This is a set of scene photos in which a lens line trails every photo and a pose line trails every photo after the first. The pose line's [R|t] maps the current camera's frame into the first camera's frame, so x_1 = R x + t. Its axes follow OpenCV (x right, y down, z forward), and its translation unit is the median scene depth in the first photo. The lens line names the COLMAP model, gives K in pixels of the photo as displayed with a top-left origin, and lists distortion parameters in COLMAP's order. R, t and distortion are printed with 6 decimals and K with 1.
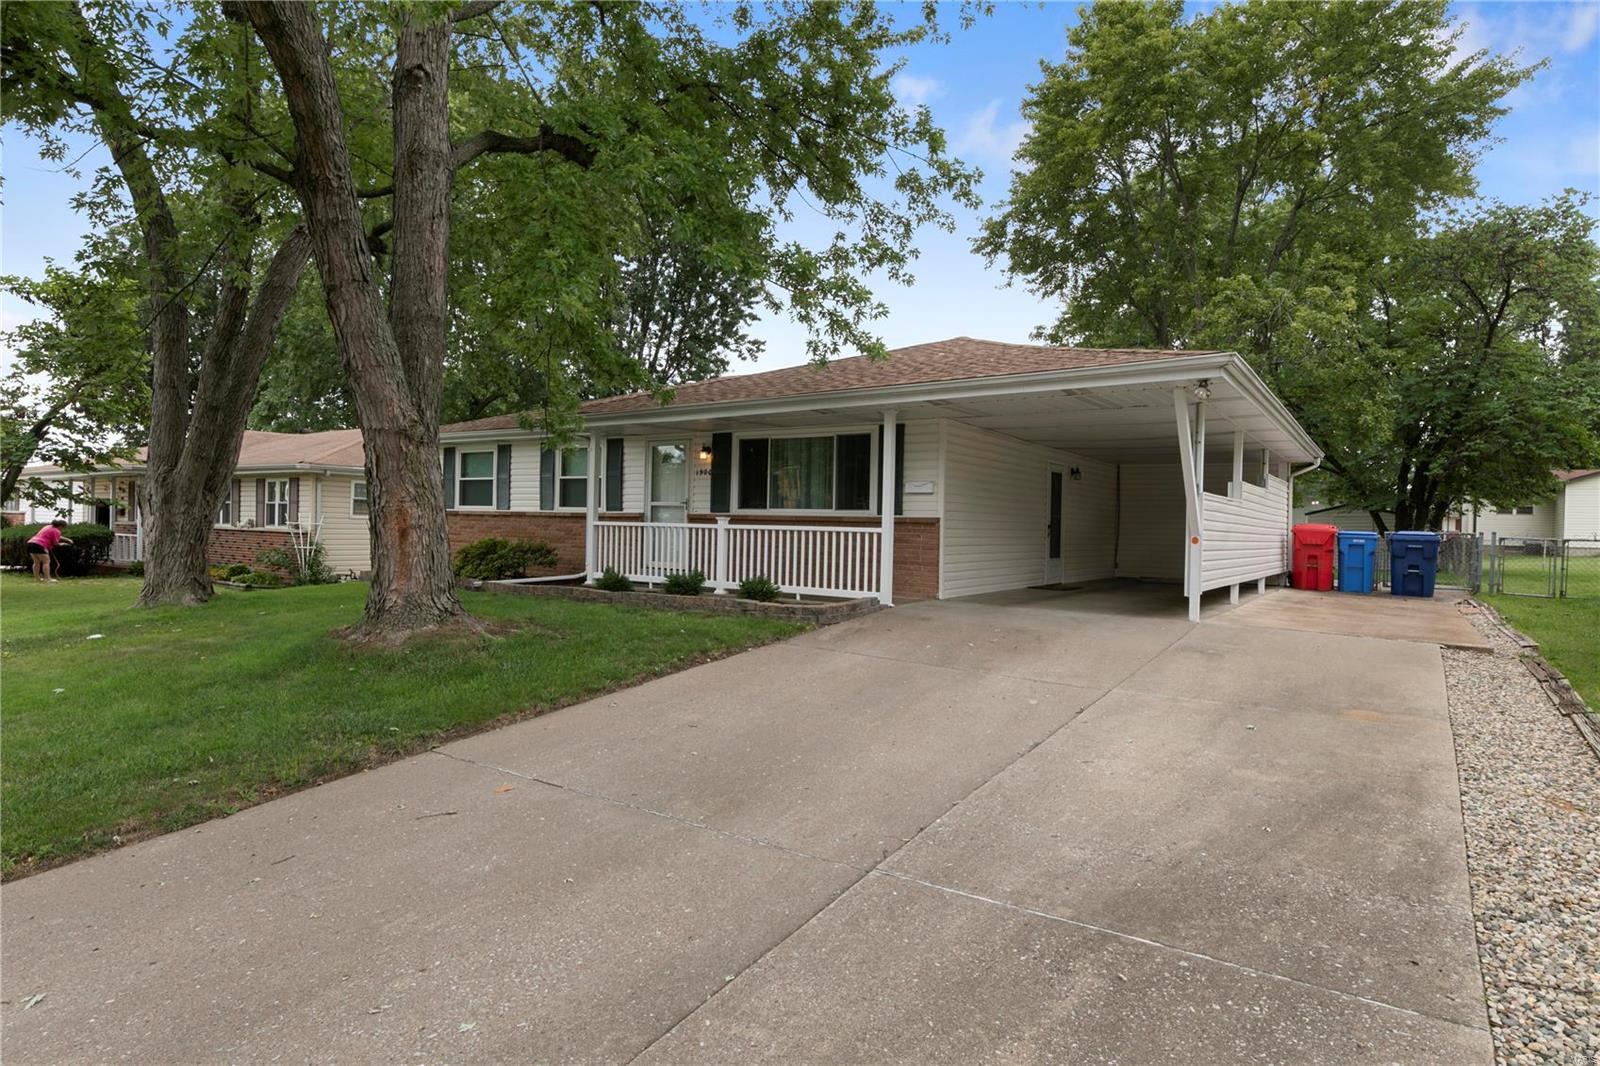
lens RADIAL K [[864.3, 0, 800.6], [0, 864.3, 527.1], [0, 0, 1]] dist [-0.007784, -0.000701]
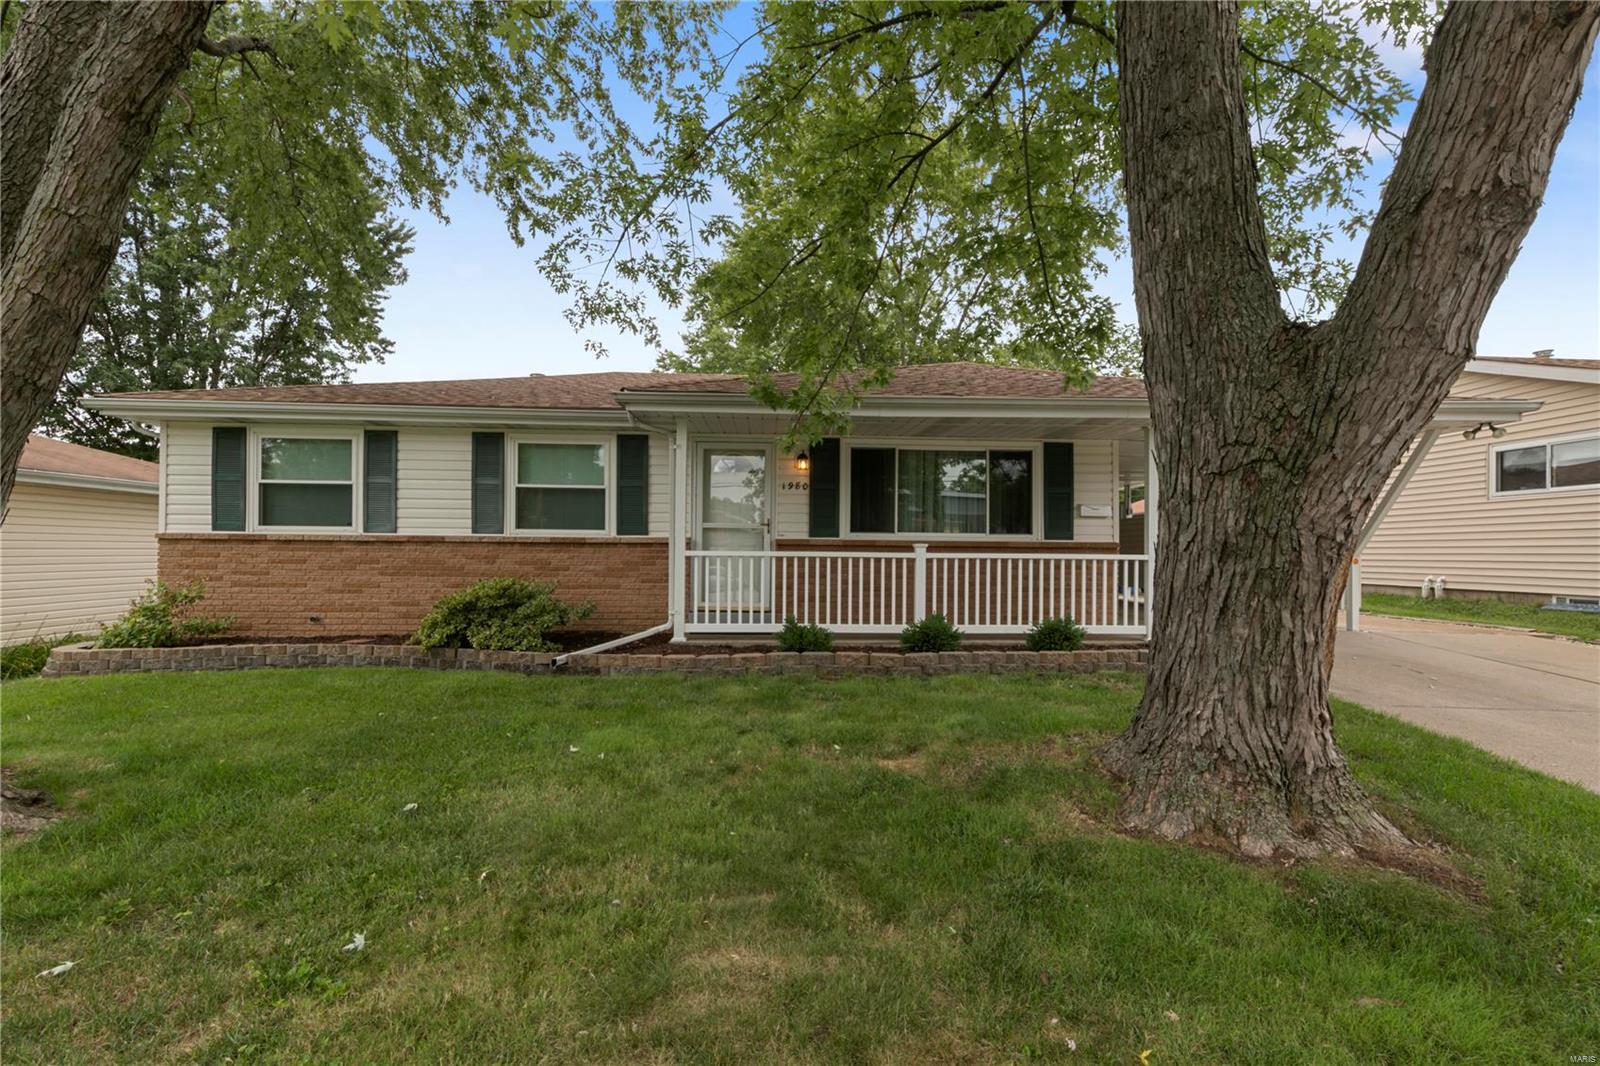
lens RADIAL K [[731.3, 0, 802.6], [0, 731.3, 547.7], [0, 0, 1]] dist [0.004606, 0.000528]
pose [[0.802084, -0.010831, 0.597113, -0.493484], [0.009797, 0.999940, 0.004979, -0.010537], [-0.597130, 0.001857, 0.802142, 0.453688]]
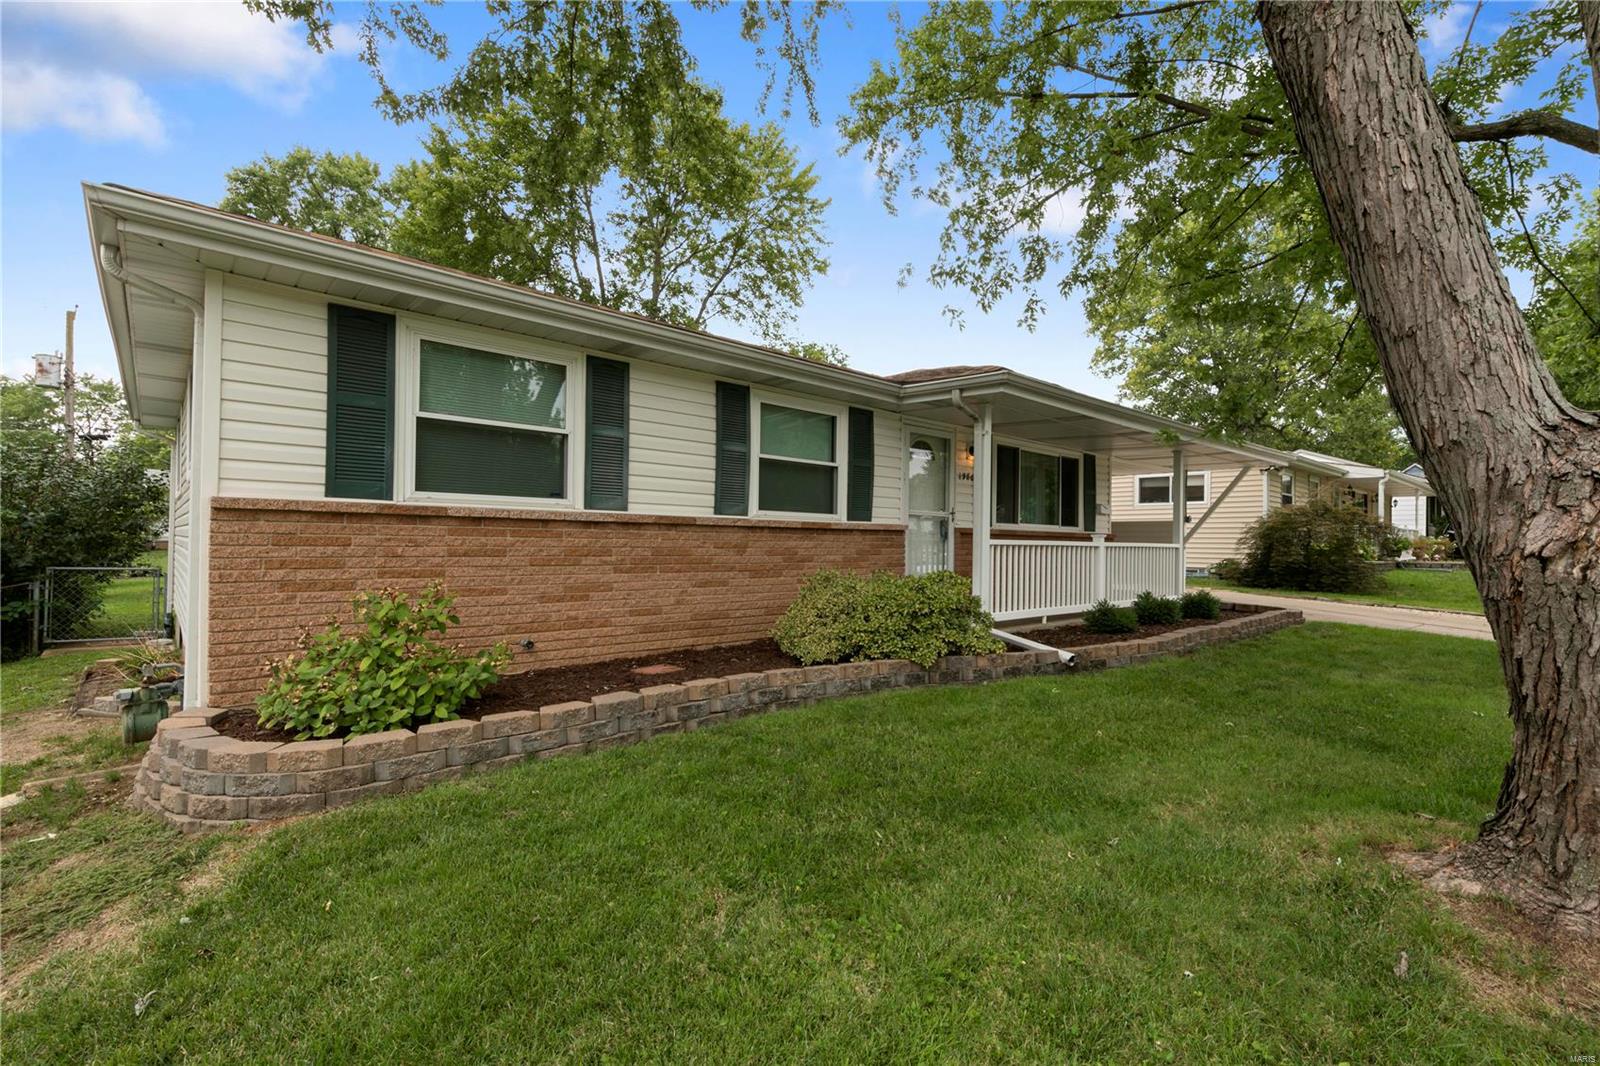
lens RADIAL K [[731.3, 0, 804.5], [0, 731.3, 530.0], [0, 0, 1]] dist [0.004606, 0.000528]
pose [[0.231845, -0.019931, 0.972548, -0.801985], [-0.029263, 0.999195, 0.027453, -0.027405], [-0.972312, -0.034825, 0.231075, 0.969093]]
